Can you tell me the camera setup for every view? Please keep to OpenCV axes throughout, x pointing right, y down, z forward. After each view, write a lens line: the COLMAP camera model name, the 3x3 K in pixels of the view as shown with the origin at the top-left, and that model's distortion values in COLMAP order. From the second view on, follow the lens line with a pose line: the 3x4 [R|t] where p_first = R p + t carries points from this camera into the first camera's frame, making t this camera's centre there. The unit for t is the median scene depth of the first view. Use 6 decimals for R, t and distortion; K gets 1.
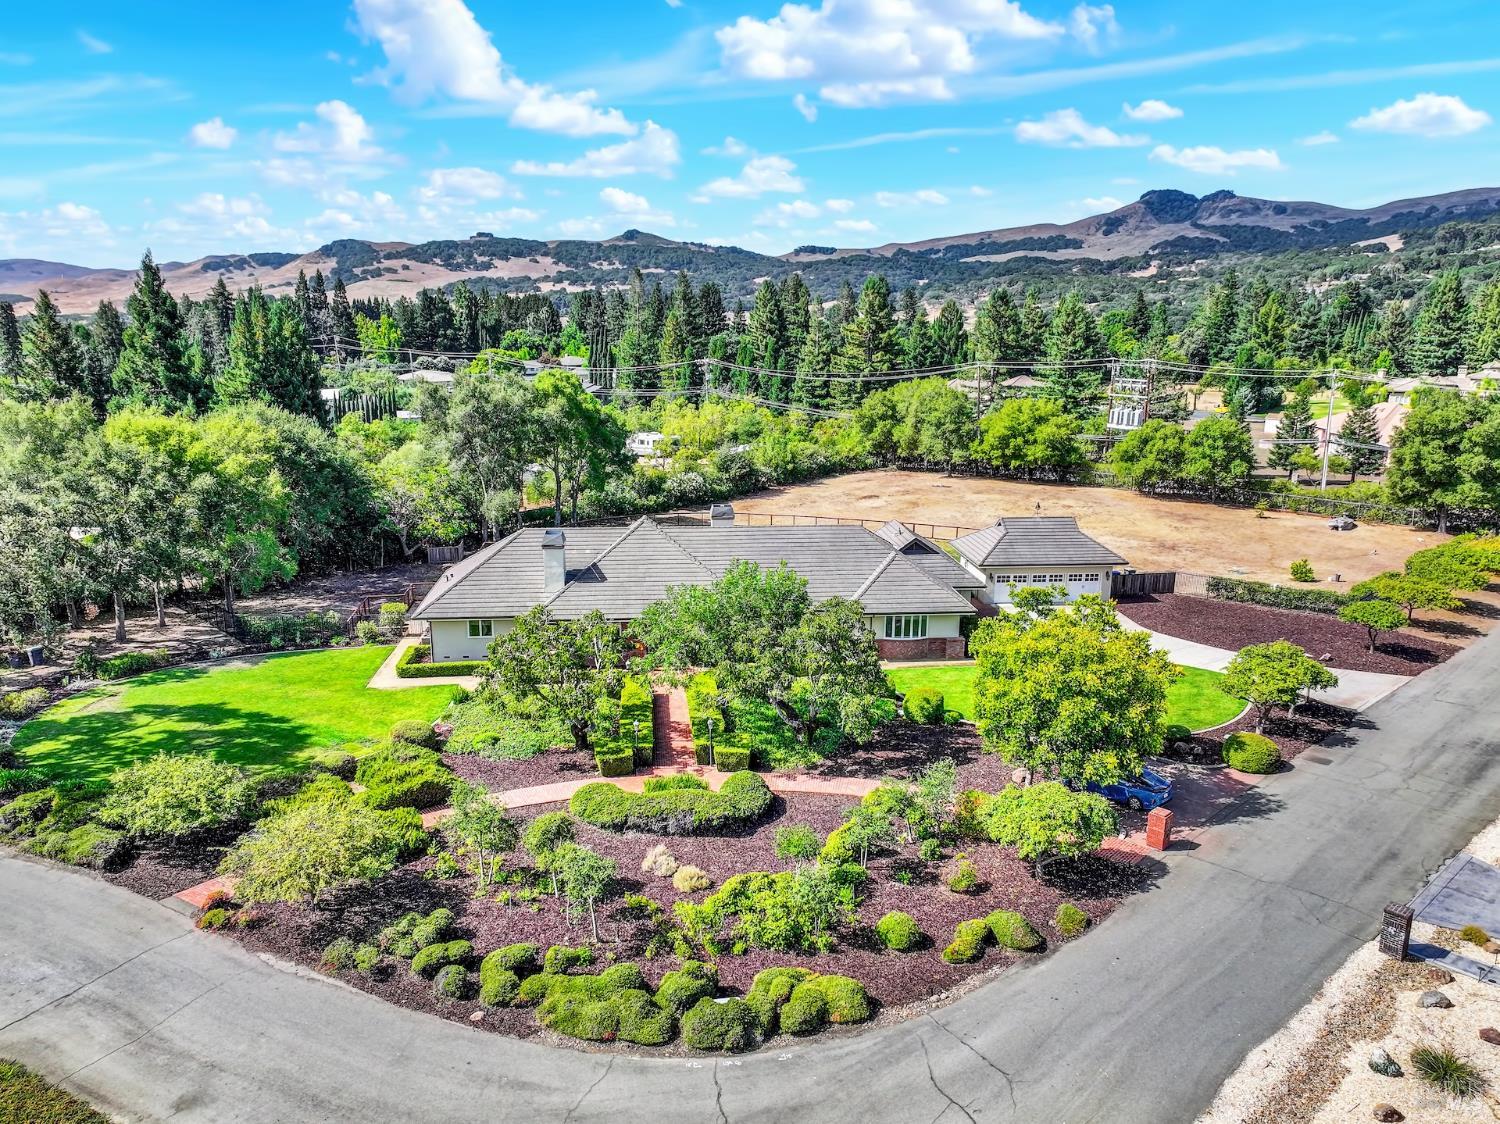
lens RADIAL K [[1112.8, 0, 733.4], [0, 1112.8, 578.8], [0, 0, 1]] dist [0.005691, 0.009121]
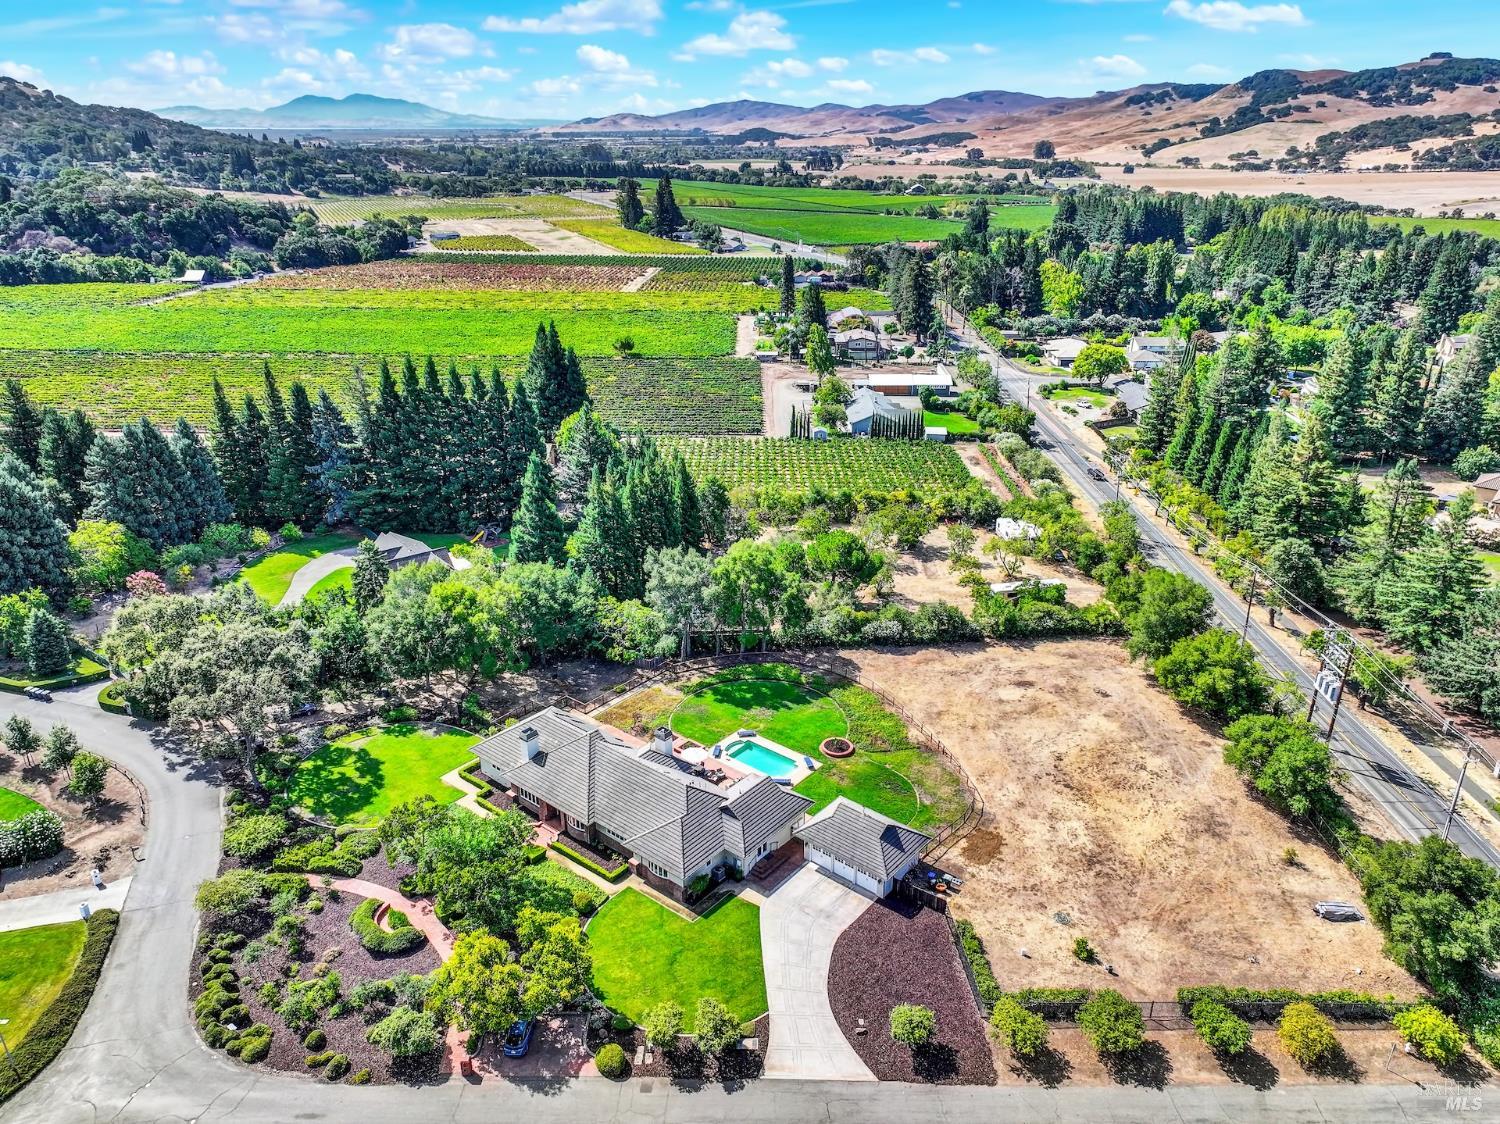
lens RADIAL K [[1065.5, 0, 738.4], [0, 1065.5, 561.8], [0, 0, 1]] dist [-0.004747, -0.000952]
pose [[0.712340, 0.262630, -0.650844, 0.522745], [-0.158629, 0.963597, 0.215215, -0.338804], [0.683673, -0.050064, 0.728069, 0.003320]]
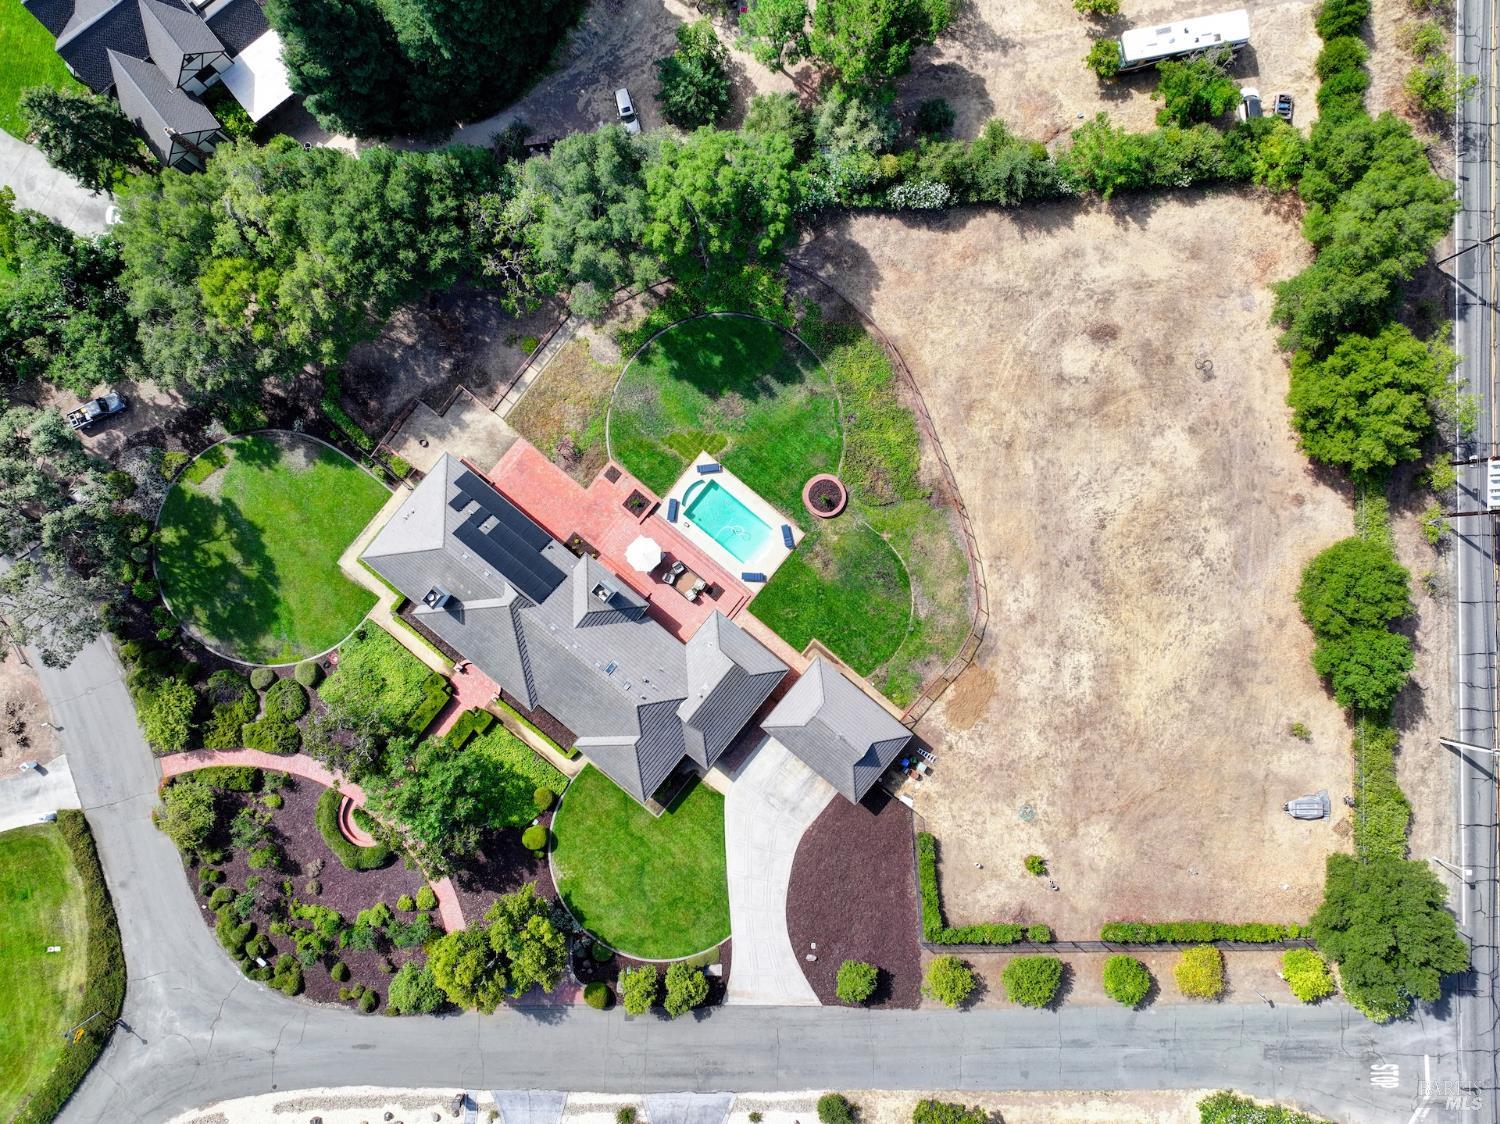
lens RADIAL K [[1070.3, 0, 755.8], [0, 1070.3, 557.9], [0, 0, 1]] dist [-0.002552, 0.025672]
pose [[0.719840, 0.694064, -0.010217, 0.053762], [-0.145397, 0.165157, 0.975491, -0.676627], [0.678741, -0.700712, 0.219802, 0.477136]]
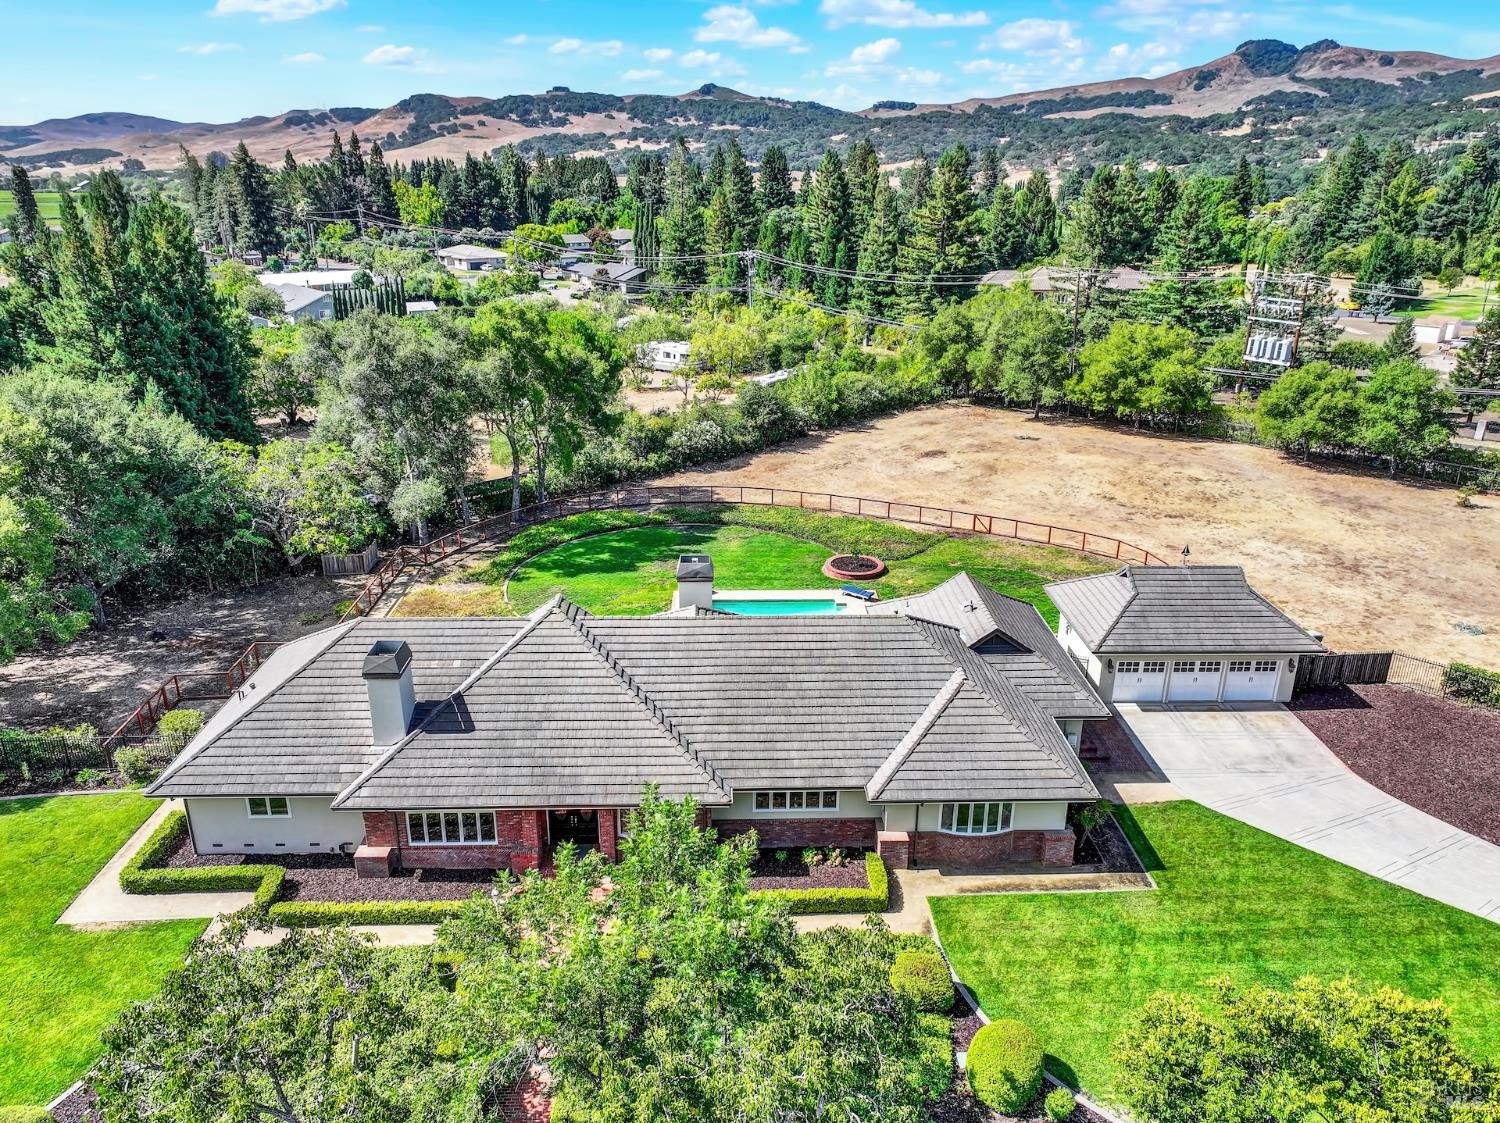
lens RADIAL K [[1070.3, 0, 755.8], [0, 1070.3, 557.4], [0, 0, 1]] dist [-0.002552, 0.025672]
pose [[0.998780, 0.020771, -0.044810, 0.028536], [-0.015590, 0.993471, 0.113011, -0.074302], [0.046865, -0.112174, 0.992583, 0.210292]]
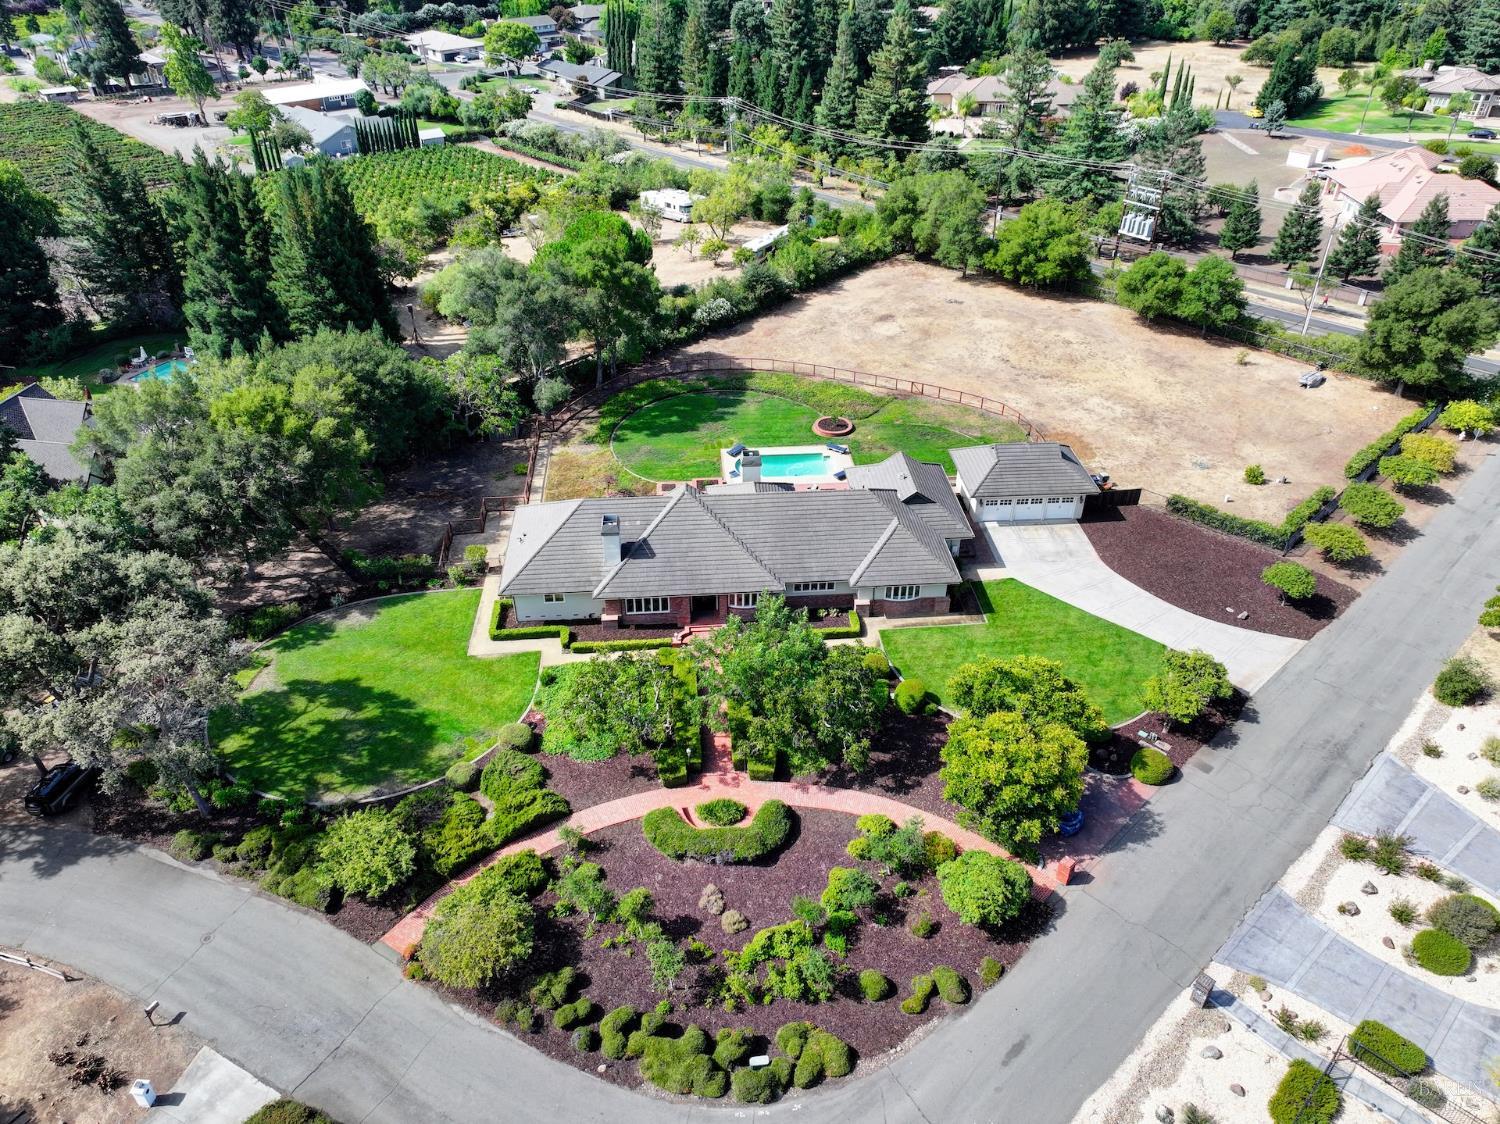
lens RADIAL K [[1070.3, 0, 755.8], [0, 1070.3, 557.9], [0, 0, 1]] dist [-0.002552, 0.025672]
pose [[0.999996, 0.001957, 0.001864, -0.003804], [-0.002482, 0.937896, 0.346907, -0.188325], [-0.001069, -0.346911, 0.937898, -0.039945]]
